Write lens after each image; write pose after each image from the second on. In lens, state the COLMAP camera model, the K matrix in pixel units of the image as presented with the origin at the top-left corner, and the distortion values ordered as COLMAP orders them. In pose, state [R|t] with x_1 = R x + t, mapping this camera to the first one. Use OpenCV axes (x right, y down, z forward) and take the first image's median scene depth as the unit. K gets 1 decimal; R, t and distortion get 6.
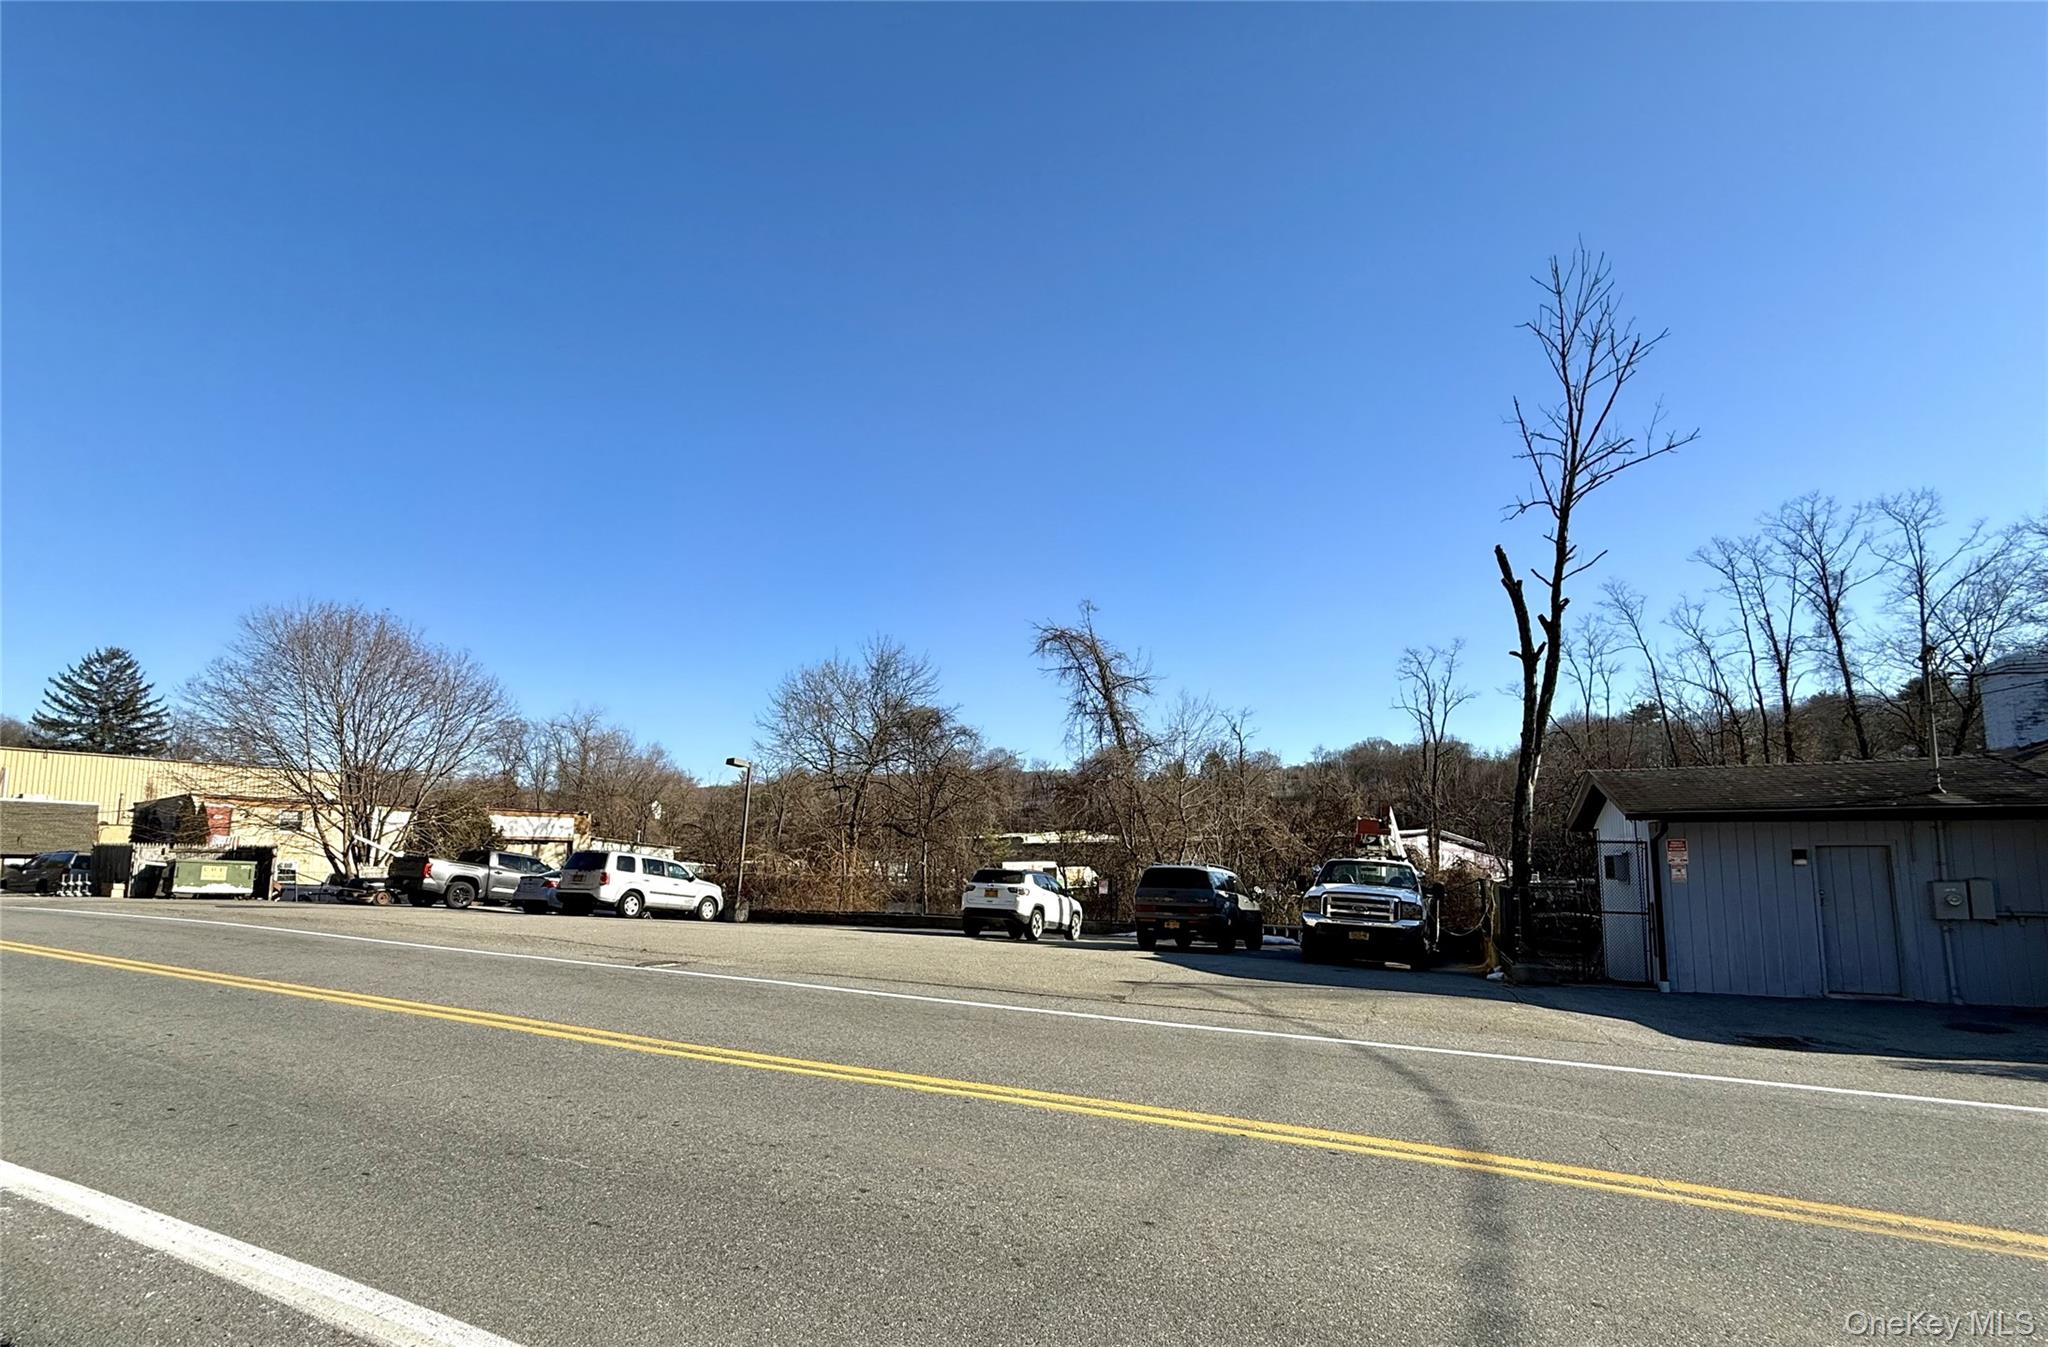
lens RADIAL K [[878.2, 0, 1020.6], [0, 878.2, 779.4], [0, 0, 1]] dist [-0.001479, -0.000349]
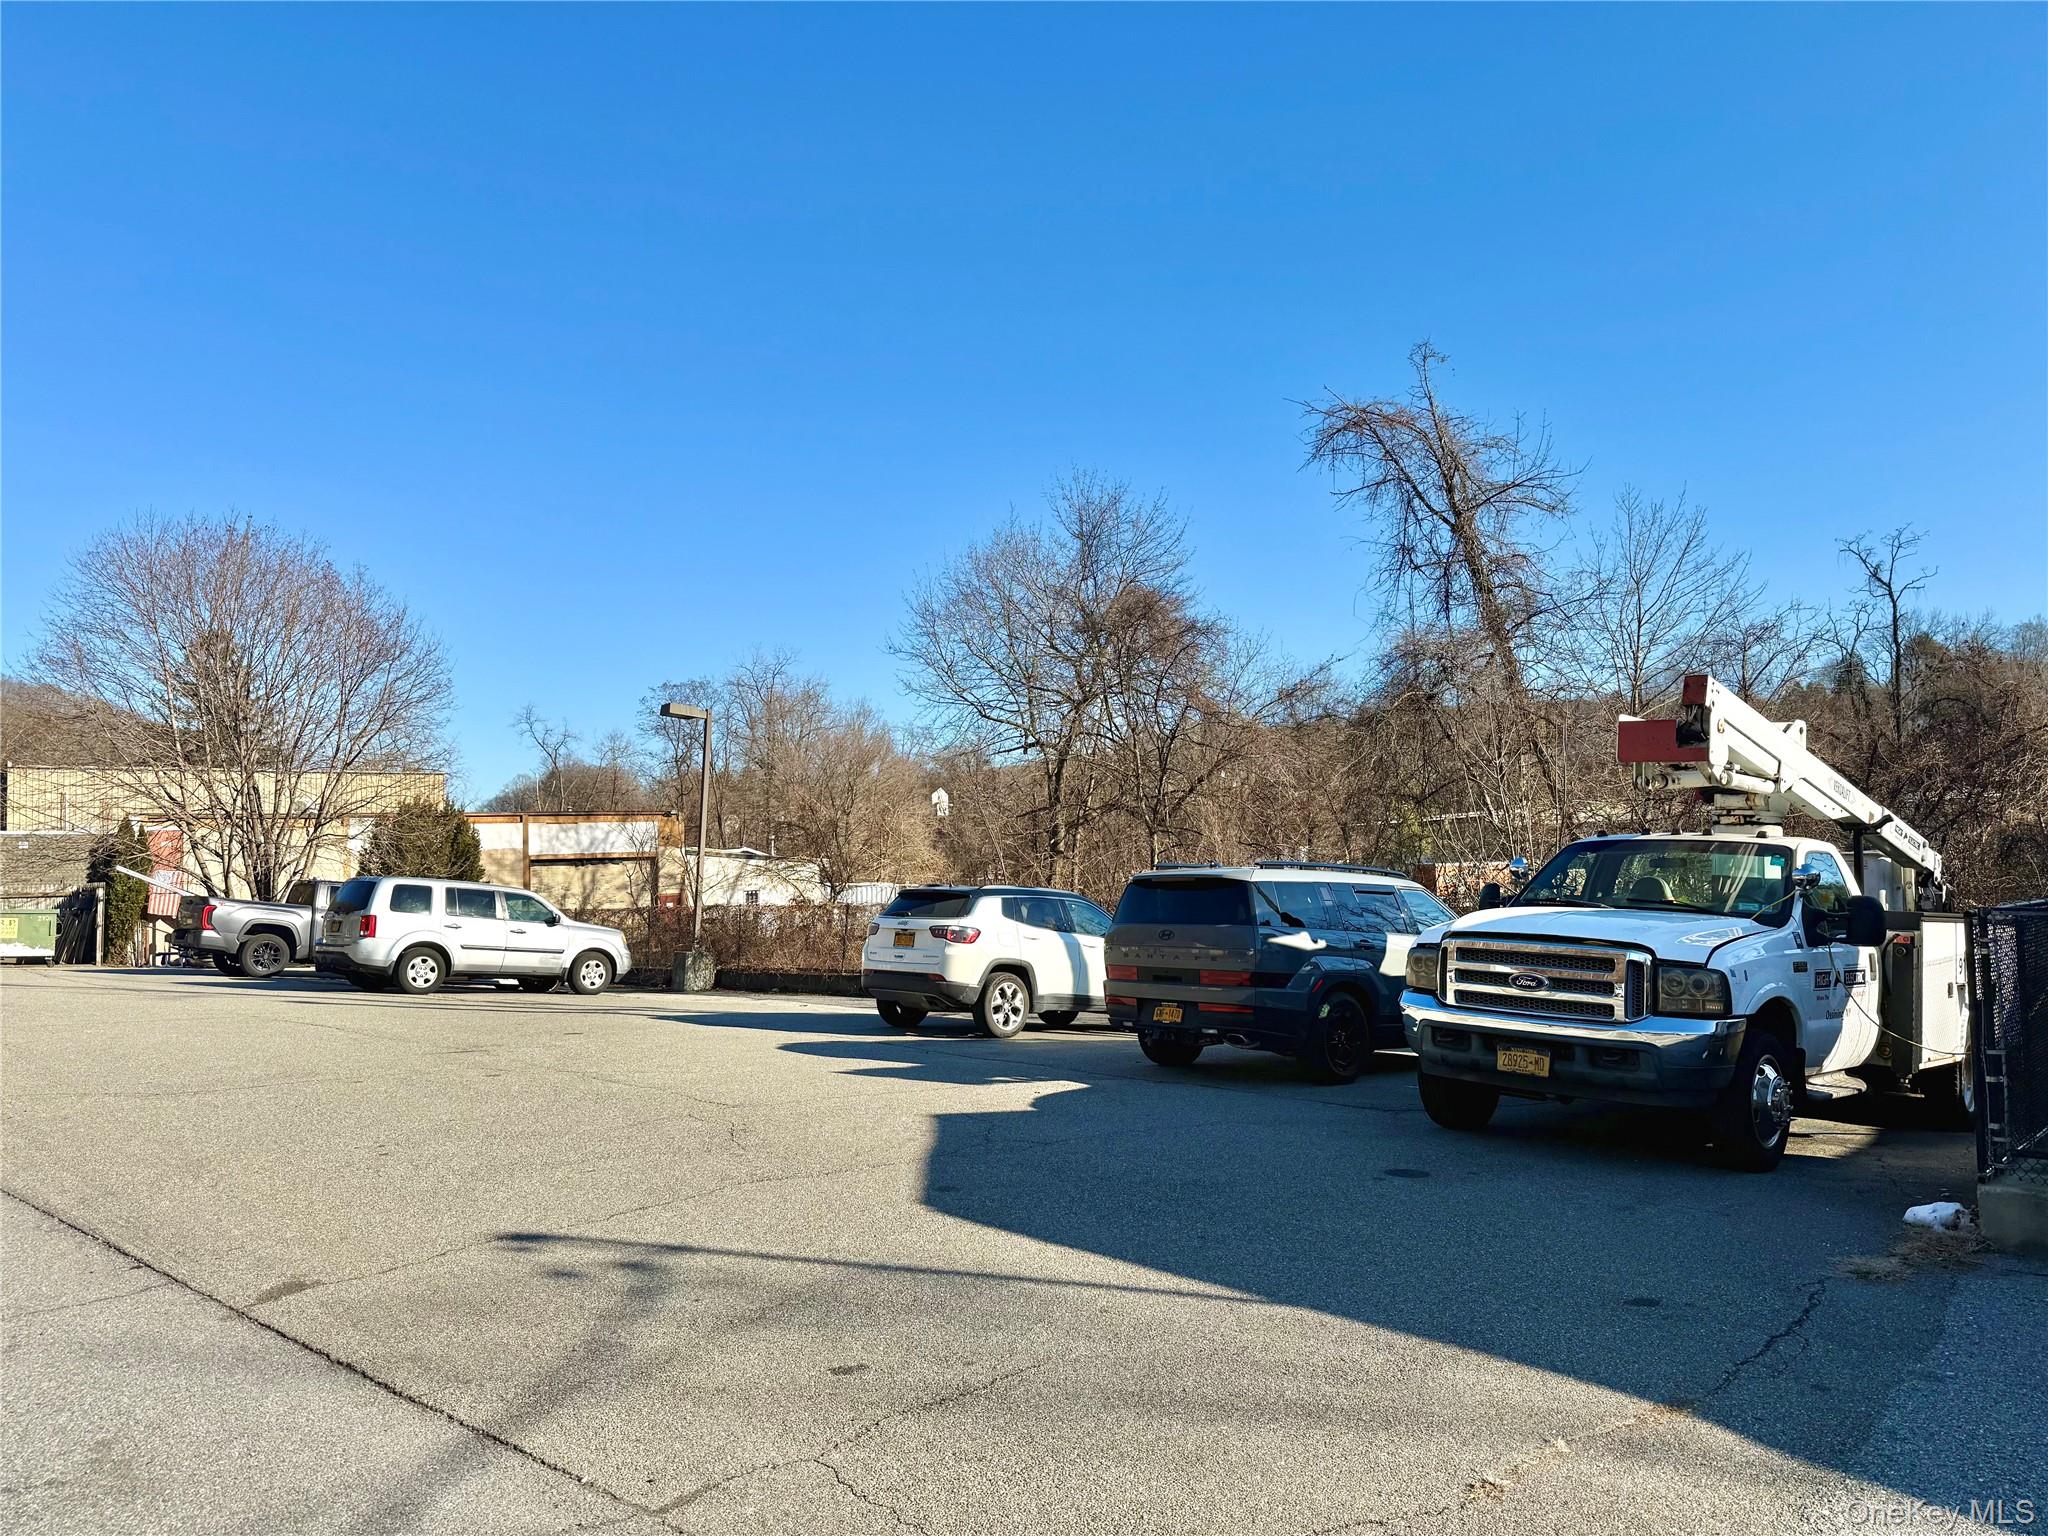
lens RADIAL K [[1405.0, 0, 1032.4], [0, 1405.0, 772.3], [0, 0, 1]] dist [0.166793, -0.253707]
pose [[0.933847, -0.059118, -0.352754, 0.156353], [0.067897, 0.997613, 0.012553, 0.018050], [0.351170, -0.035674, 0.935632, 0.161940]]
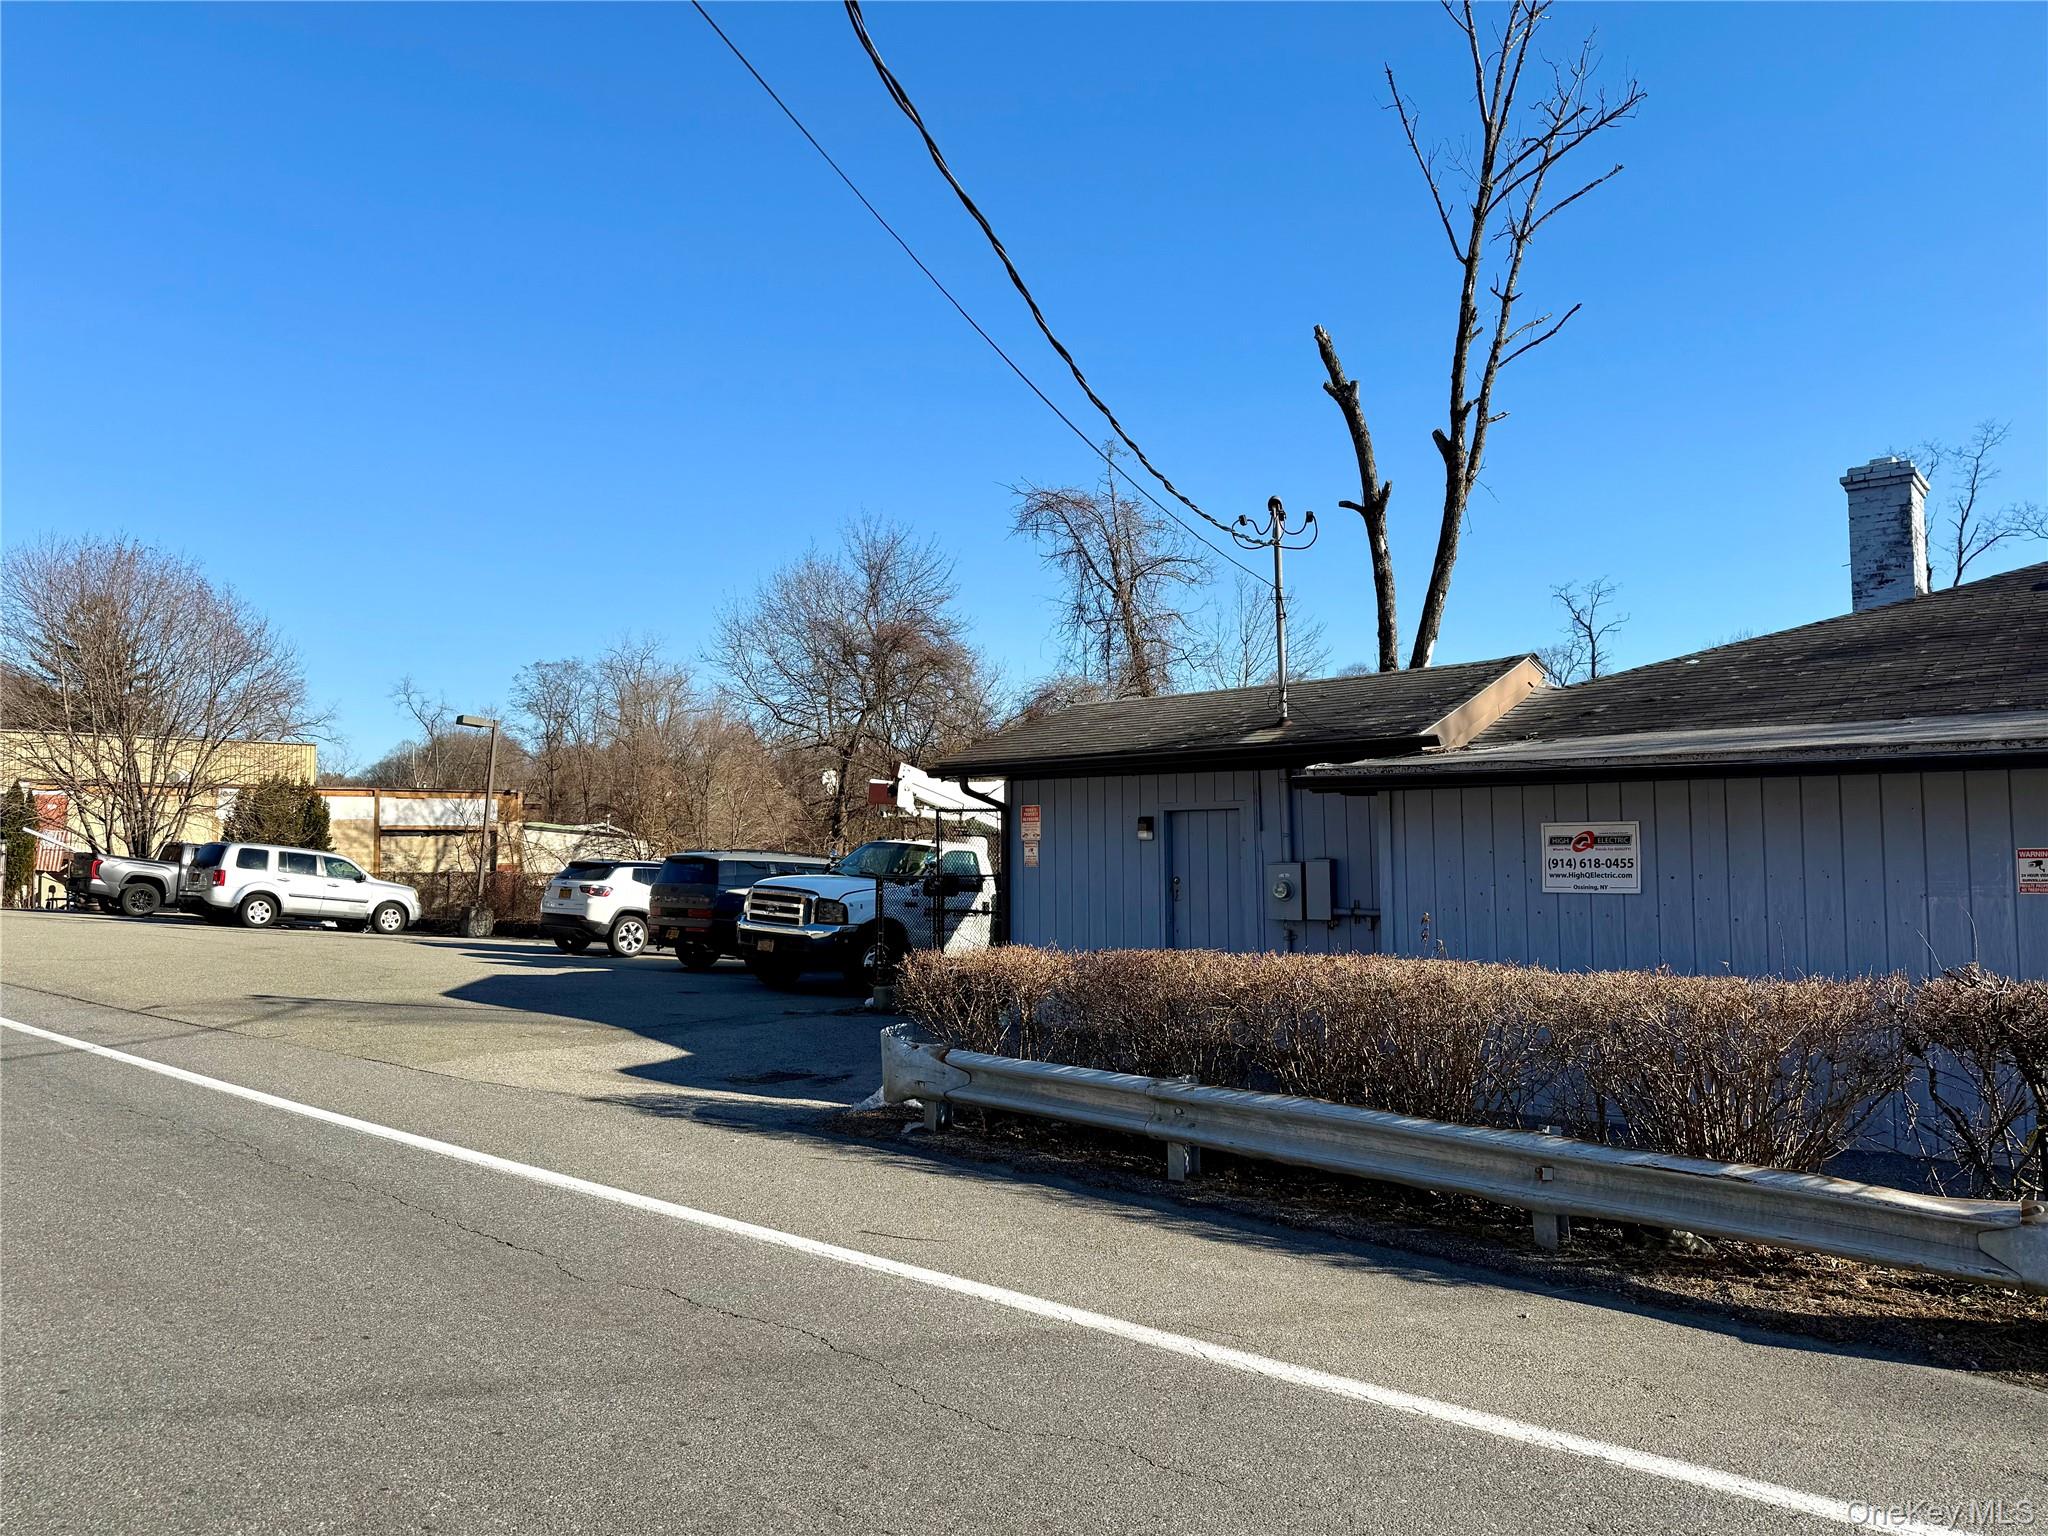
lens RADIAL K [[1436.8, 0, 1029.2], [0, 1436.8, 772.0], [0, 0, 1]] dist [0.102896, -0.119965]
pose [[0.953358, -0.024570, -0.300841, 0.361864], [0.034565, 0.999012, 0.027945, 0.003926], [0.299857, -0.037040, 0.953265, -0.020322]]
